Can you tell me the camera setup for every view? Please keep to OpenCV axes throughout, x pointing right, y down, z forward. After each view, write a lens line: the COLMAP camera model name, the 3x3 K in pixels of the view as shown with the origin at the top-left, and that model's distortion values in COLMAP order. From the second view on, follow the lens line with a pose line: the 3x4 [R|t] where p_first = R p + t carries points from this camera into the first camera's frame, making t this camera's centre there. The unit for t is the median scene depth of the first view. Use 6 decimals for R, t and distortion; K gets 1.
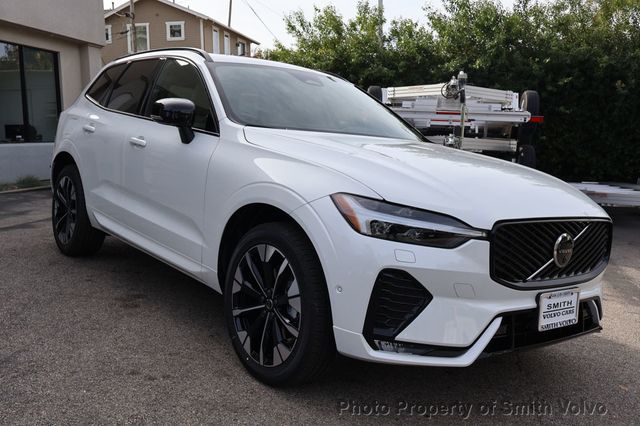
lens RADIAL K [[637.5, 0, 320.0], [0, 637.5, 213.0], [0, 0, 1]] dist [-0.009487, -0.005967]
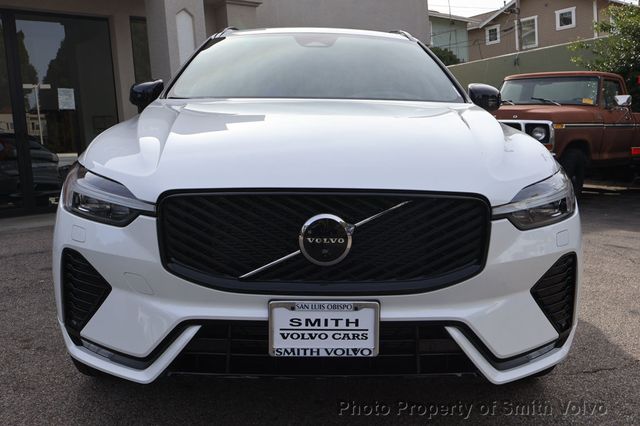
lens RADIAL K [[637.5, 0, 320.0], [0, 637.5, 213.0], [0, 0, 1]] dist [-0.009487, -0.005967]
pose [[0.783642, 0.009542, -0.621139, 0.793350], [-0.011667, 0.999932, 0.000642, 0.032753], [0.621103, 0.006743, 0.783700, 0.496081]]
